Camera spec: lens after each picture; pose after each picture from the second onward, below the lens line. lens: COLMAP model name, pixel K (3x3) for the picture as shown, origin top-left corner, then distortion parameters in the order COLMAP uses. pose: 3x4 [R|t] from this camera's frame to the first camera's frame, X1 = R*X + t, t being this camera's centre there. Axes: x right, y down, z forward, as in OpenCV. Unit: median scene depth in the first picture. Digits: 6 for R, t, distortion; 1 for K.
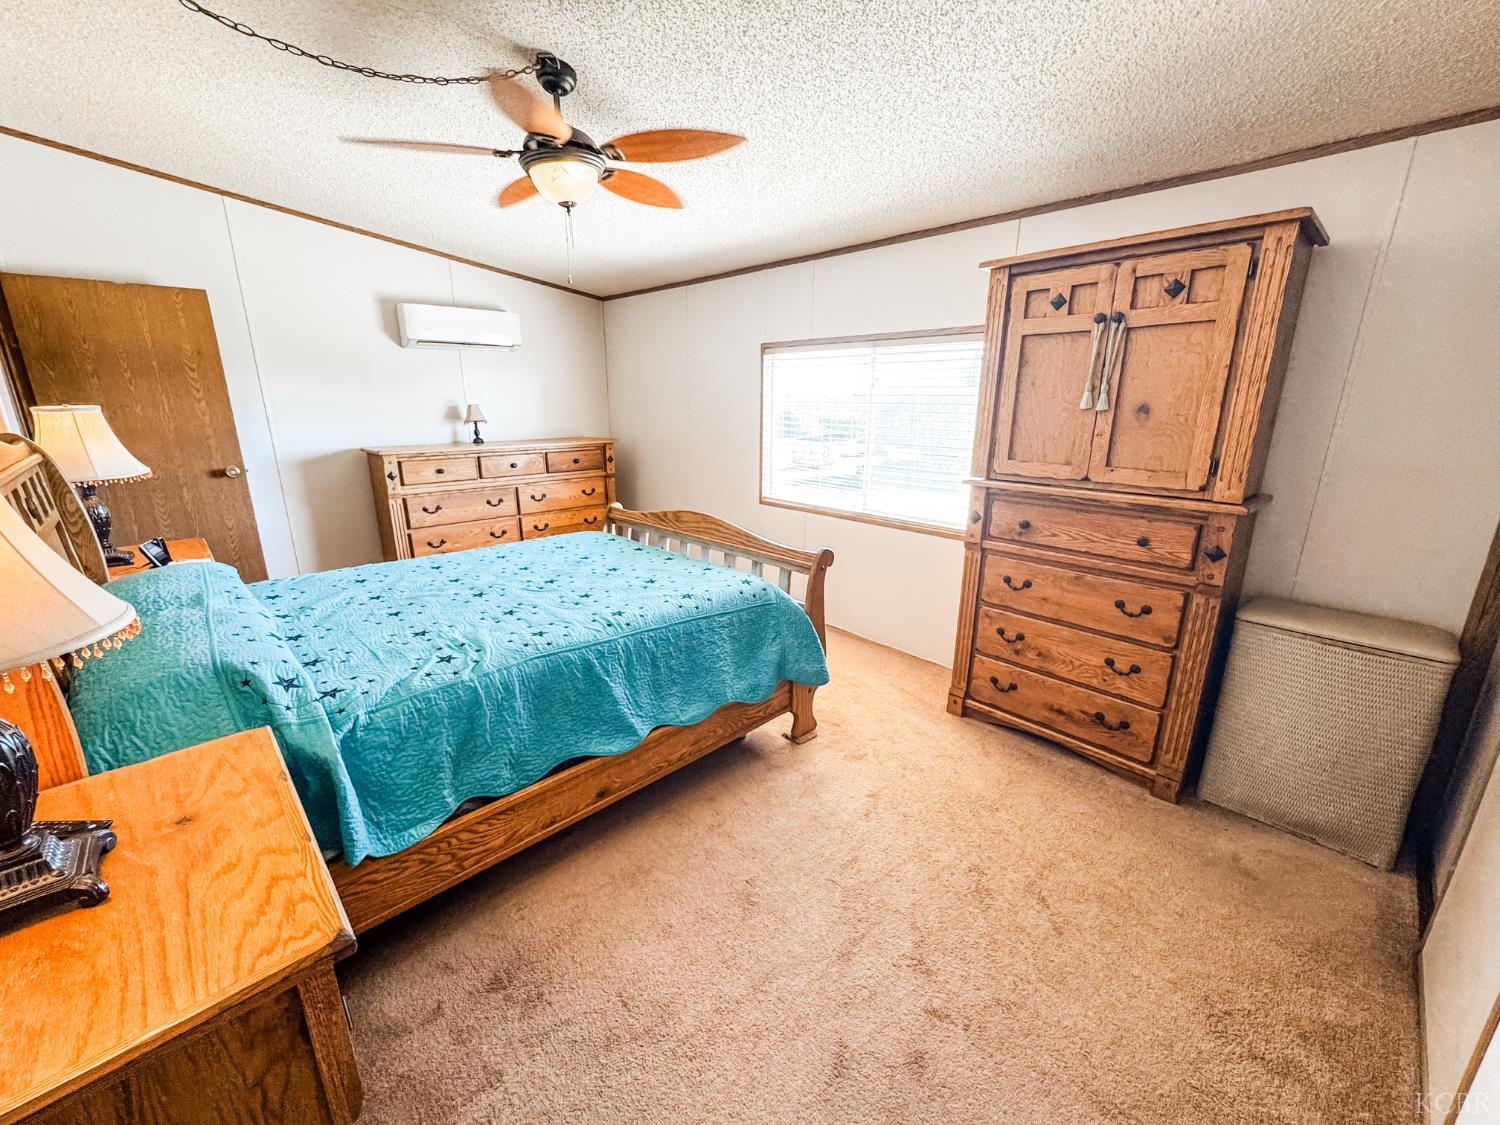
lens RADIAL K [[599.9, 0, 750.0], [0, 599.9, 562.5], [0, 0, 1]] dist [0.001976, -0.002479]
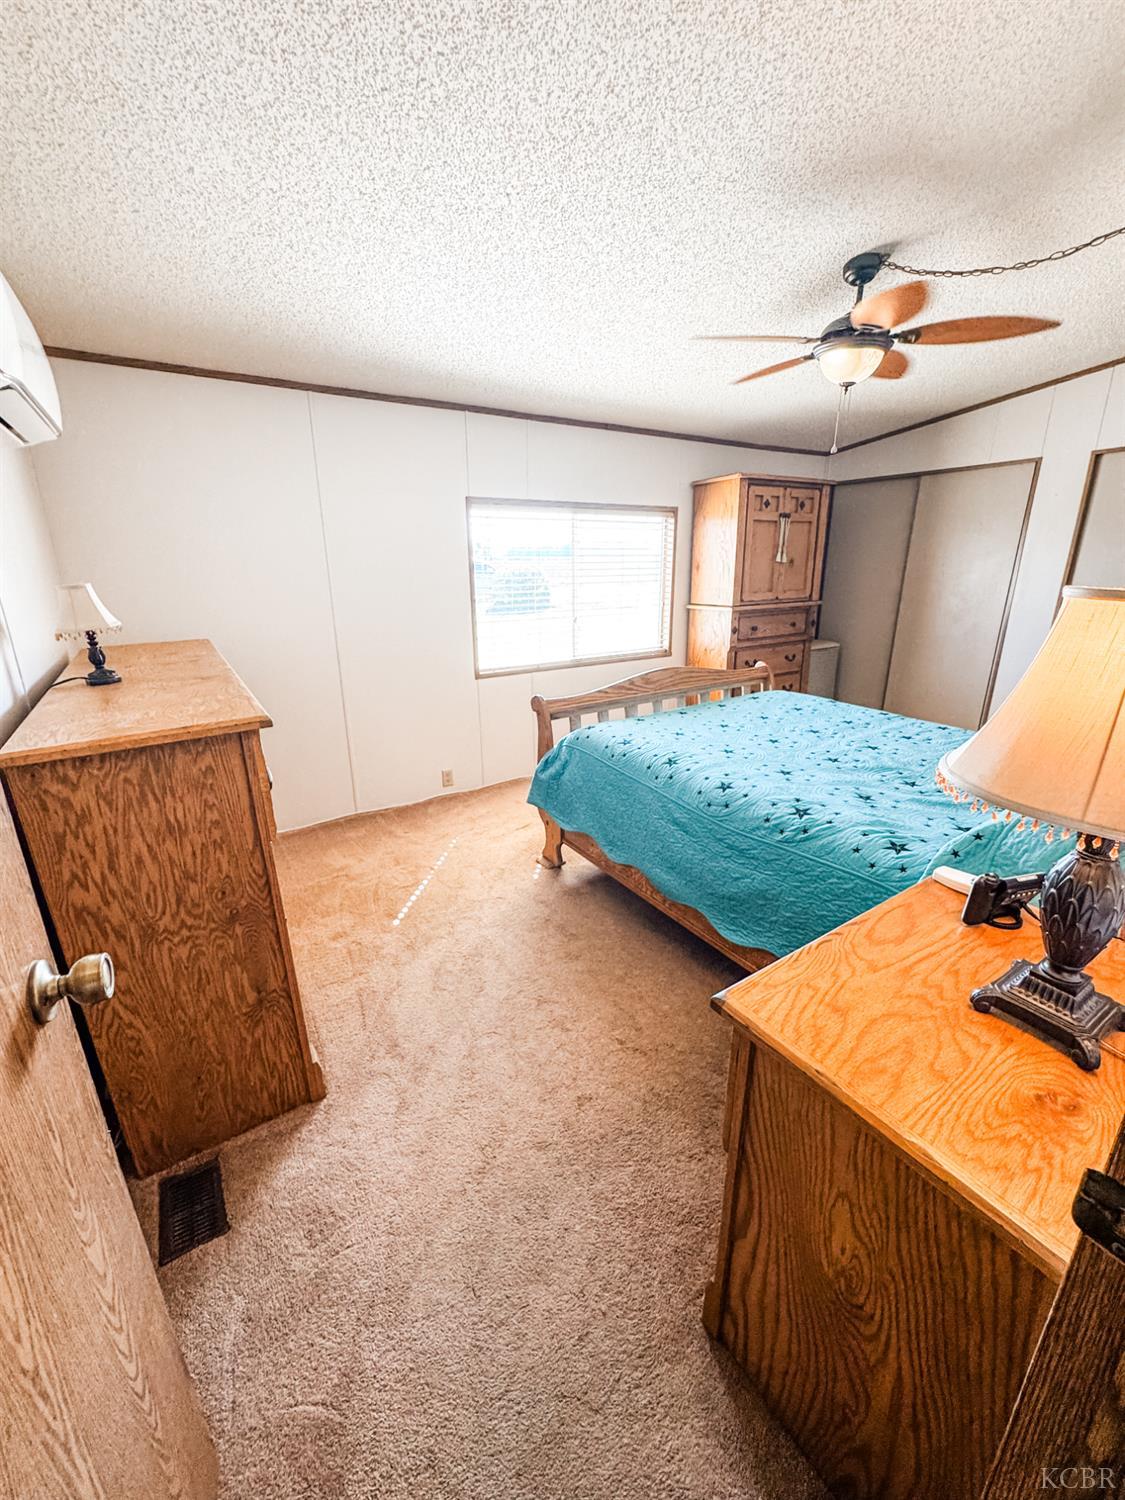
lens RADIAL K [[599.9, 0, 562.5], [0, 599.9, 750.0], [0, 0, 1]] dist [0.001976, -0.002479]
pose [[0.180230, -0.299520, 0.936912, -1.596735], [0.268874, 0.931235, 0.245983, -0.358338], [-0.946163, 0.207578, 0.248370, 1.321206]]
